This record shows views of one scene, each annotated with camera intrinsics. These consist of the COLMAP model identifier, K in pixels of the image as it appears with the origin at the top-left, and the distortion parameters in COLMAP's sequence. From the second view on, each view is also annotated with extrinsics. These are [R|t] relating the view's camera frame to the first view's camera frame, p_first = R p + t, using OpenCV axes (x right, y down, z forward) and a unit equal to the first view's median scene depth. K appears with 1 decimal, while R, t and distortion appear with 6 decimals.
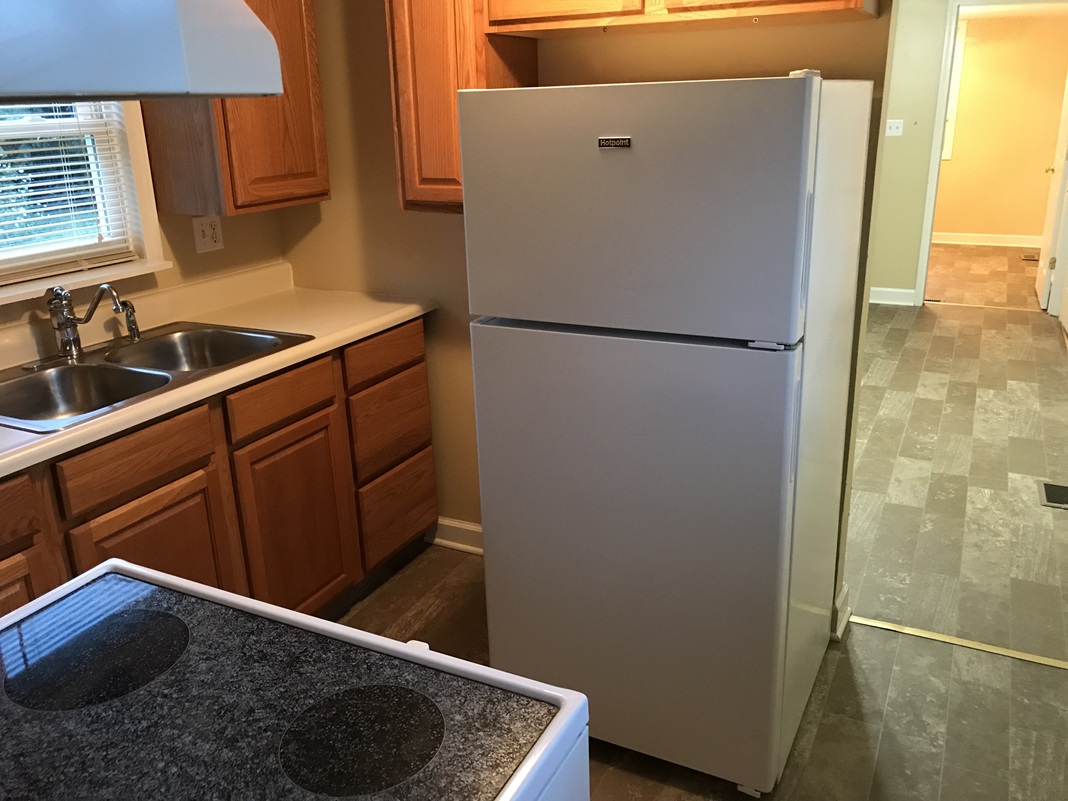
lens RADIAL K [[873.9, 0, 536.3], [0, 873.9, 378.9], [0, 0, 1]] dist [0.042977, -0.076455]
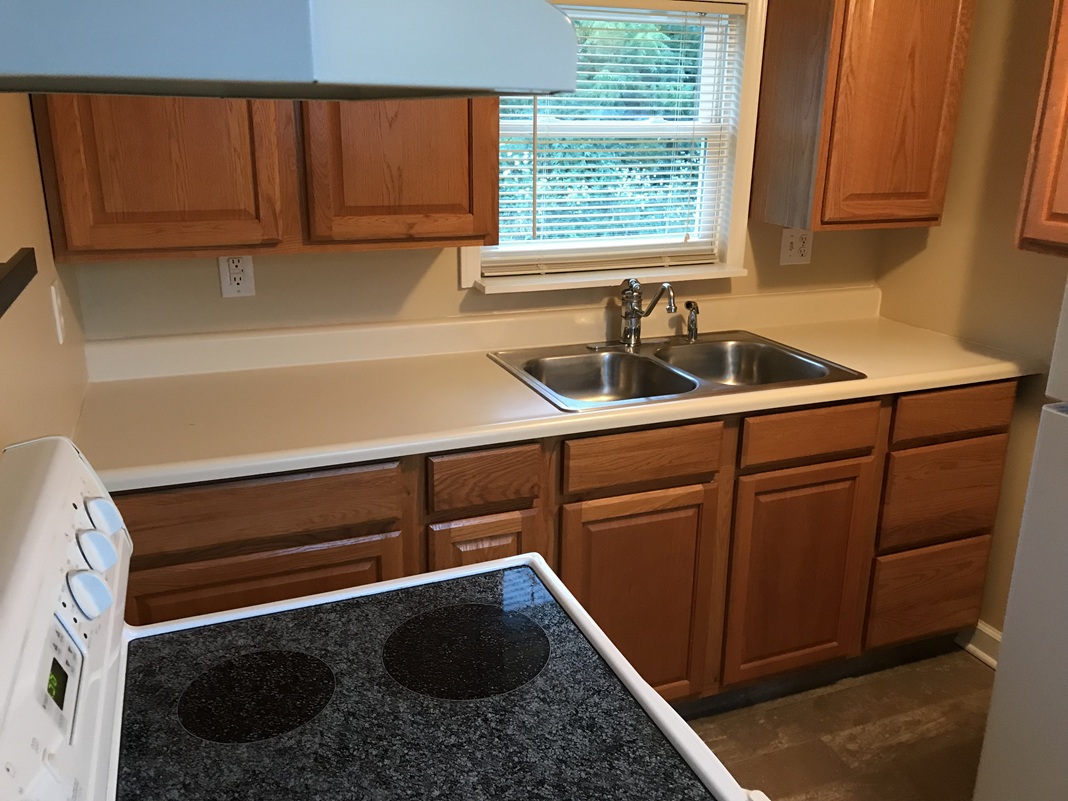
lens RADIAL K [[873.9, 0, 536.3], [0, 873.9, 378.9], [0, 0, 1]] dist [0.042977, -0.076455]
pose [[0.746005, 0.225036, -0.626766, 0.055774], [-0.230532, 0.970249, 0.073971, -0.034521], [0.624765, 0.089307, 0.775689, 0.104044]]
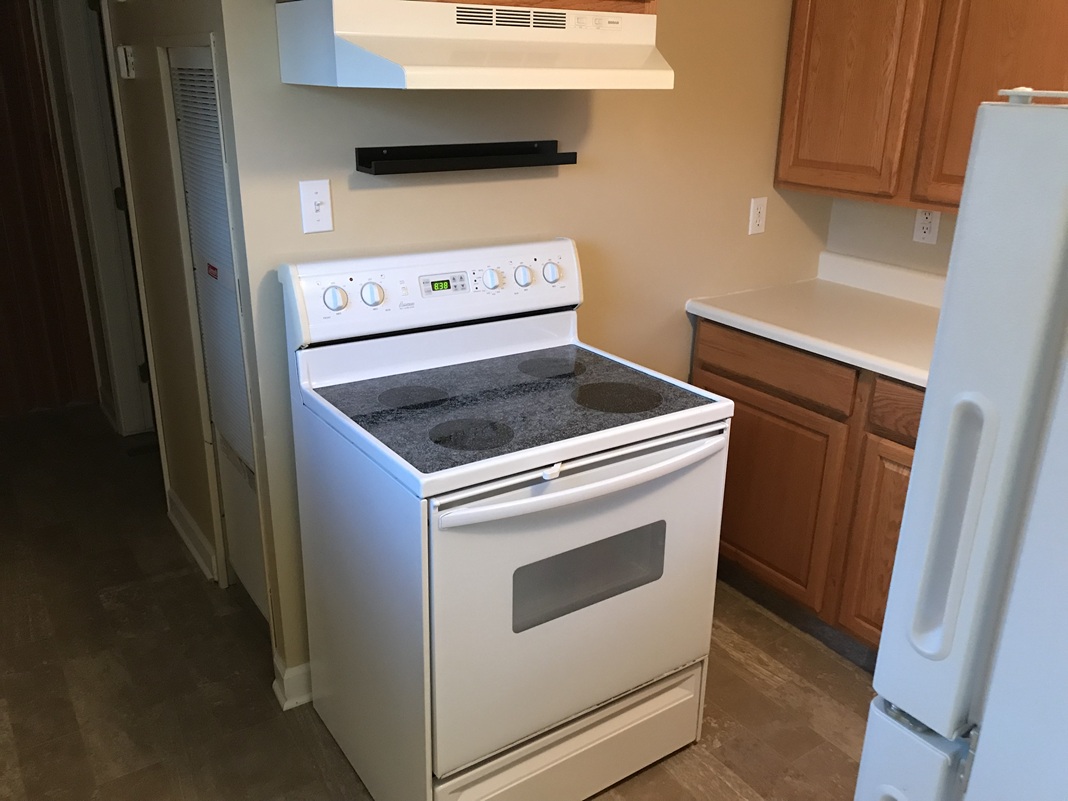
lens RADIAL K [[873.9, 0, 536.3], [0, 873.9, 378.9], [0, 0, 1]] dist [0.042977, -0.076455]
pose [[-0.469234, 0.311356, -0.826364, 0.468717], [-0.273222, 0.838677, 0.471139, -0.230063], [0.839743, 0.446855, -0.308467, 0.616293]]
